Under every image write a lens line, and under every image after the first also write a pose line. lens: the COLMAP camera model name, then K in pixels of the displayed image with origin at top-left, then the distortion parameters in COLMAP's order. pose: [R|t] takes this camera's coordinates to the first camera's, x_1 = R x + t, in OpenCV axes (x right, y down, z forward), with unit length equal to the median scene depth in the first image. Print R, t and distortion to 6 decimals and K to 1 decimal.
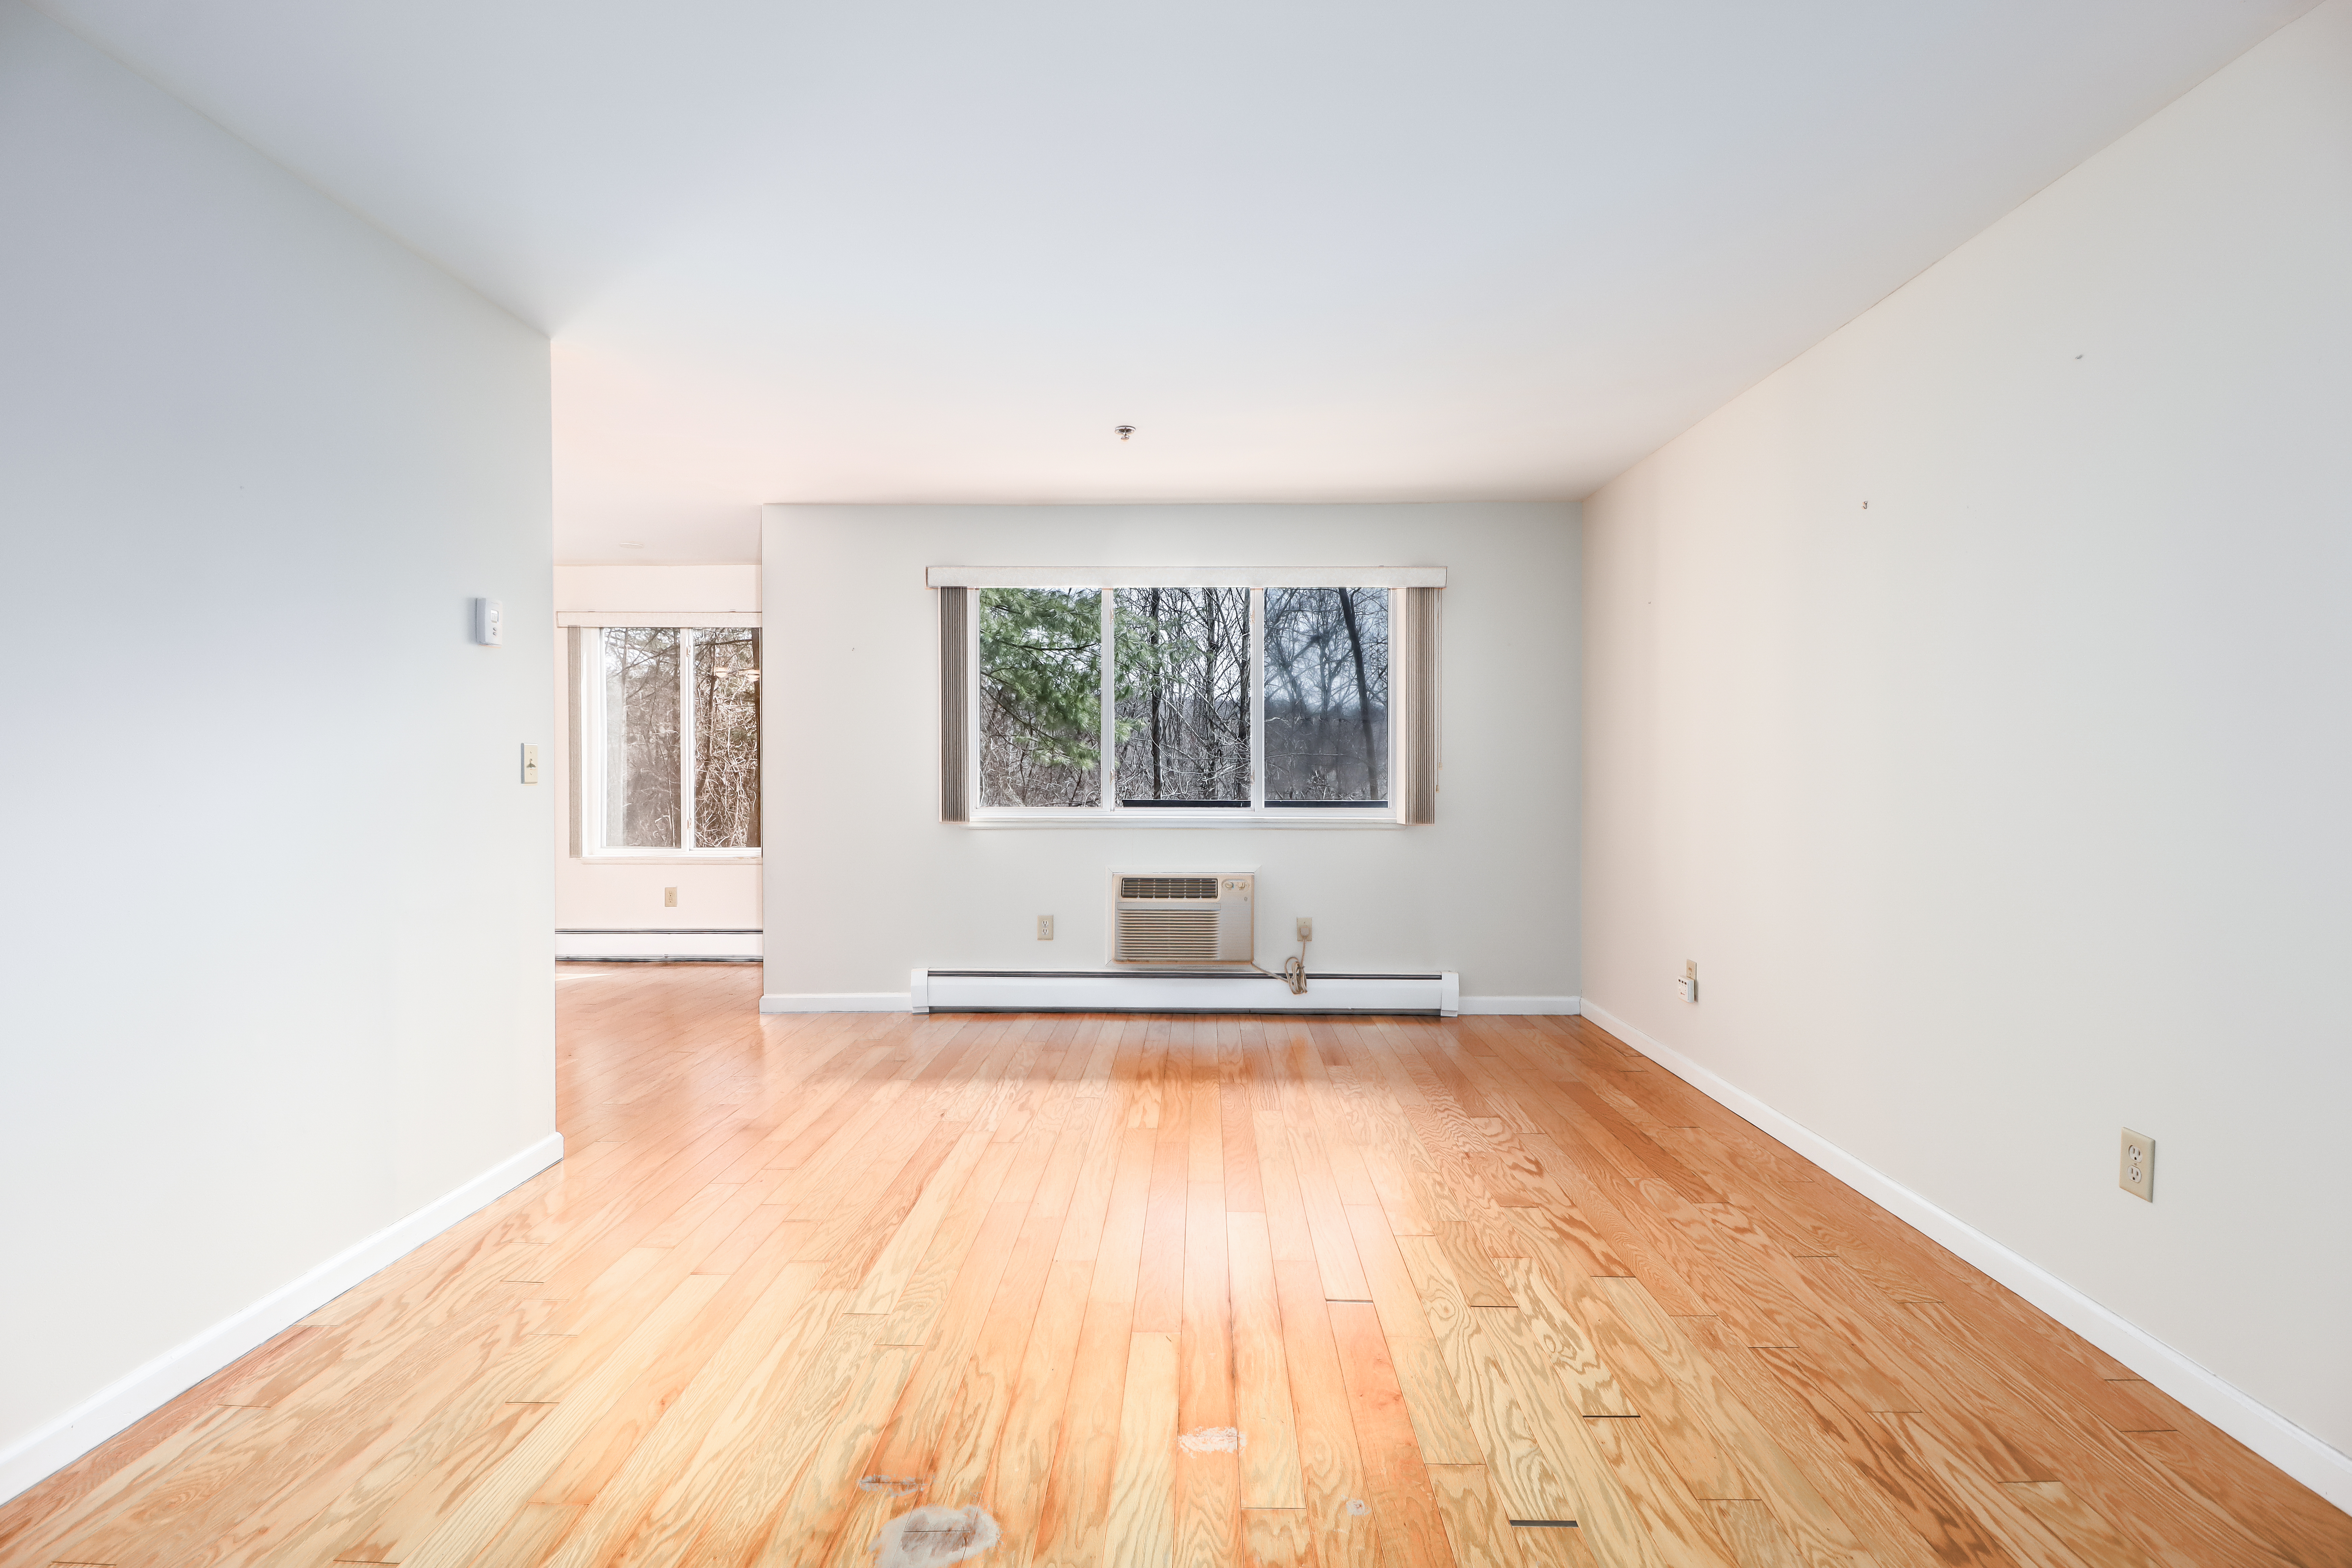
lens RADIAL K [[1116.2, 0, 1174.3], [0, 1116.2, 775.7], [0, 0, 1]] dist [0.002146, -0.014510]
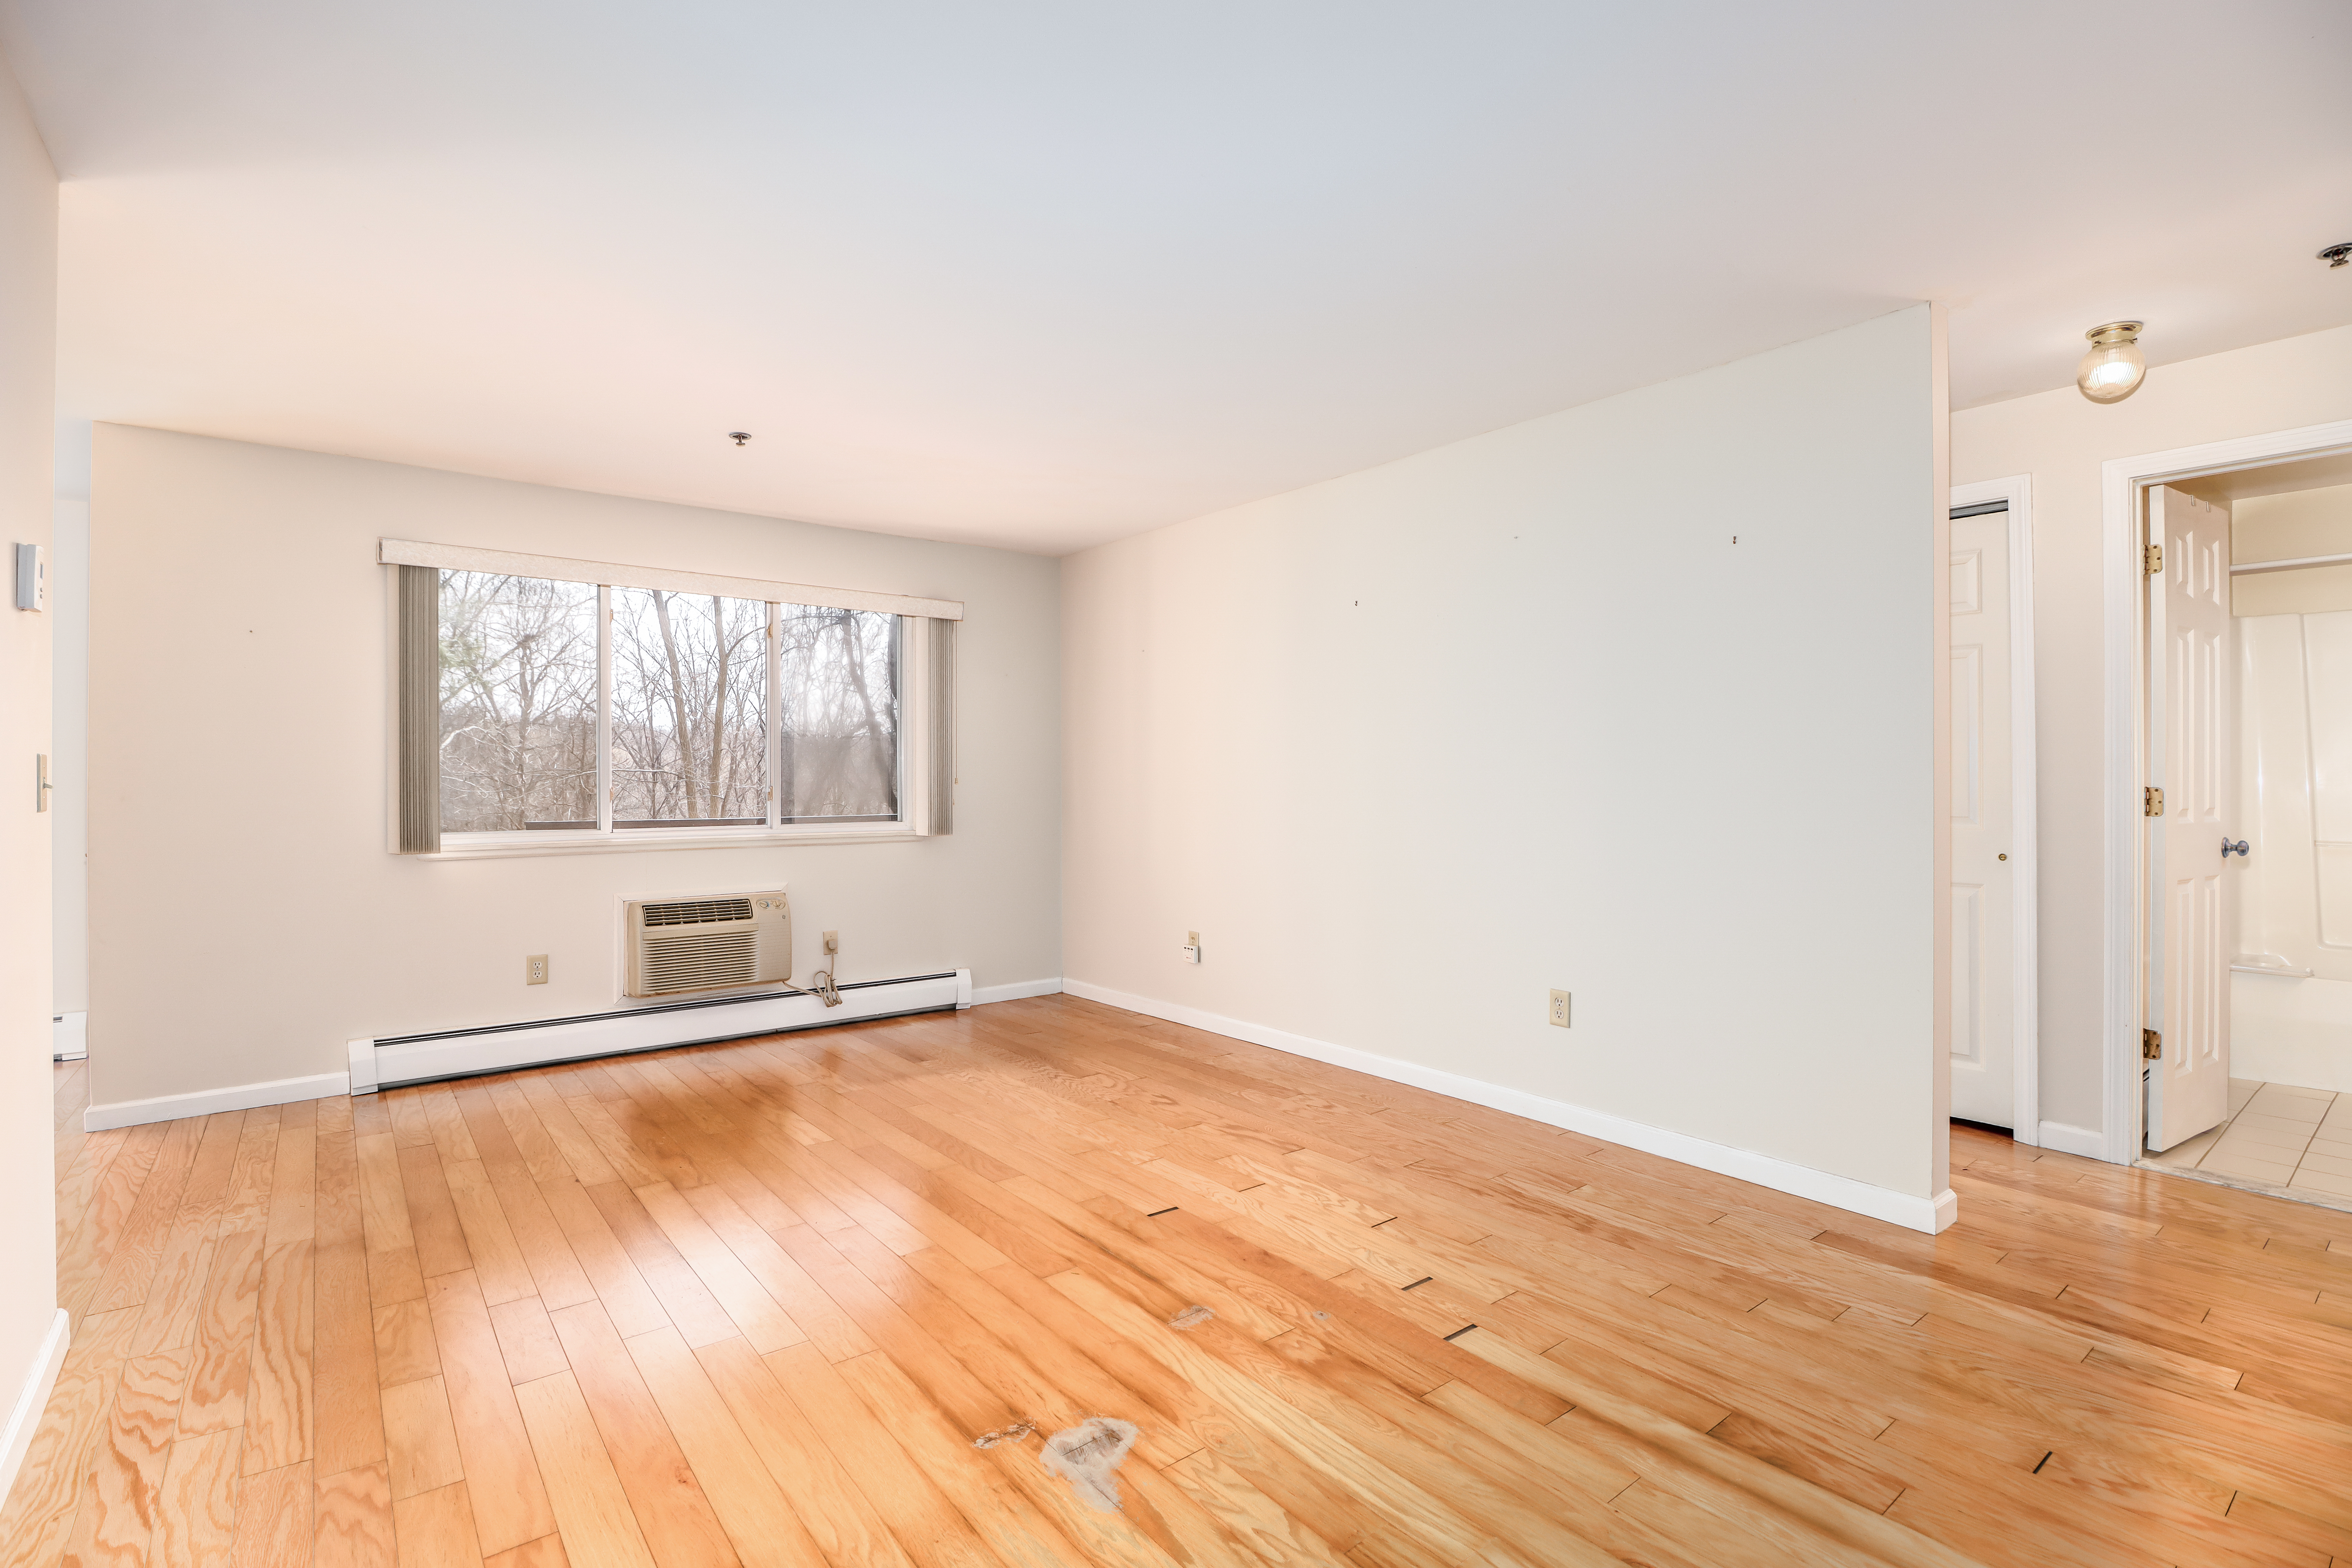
lens RADIAL K [[1100.1, 0, 1200.9], [0, 1100.1, 770.2], [0, 0, 1]] dist [0.002810, -0.012383]
pose [[0.766426, 0.002810, 0.642326, -0.418901], [0.009746, 0.999824, -0.016002, -0.000428], [-0.642259, 0.018524, 0.766264, 0.017754]]
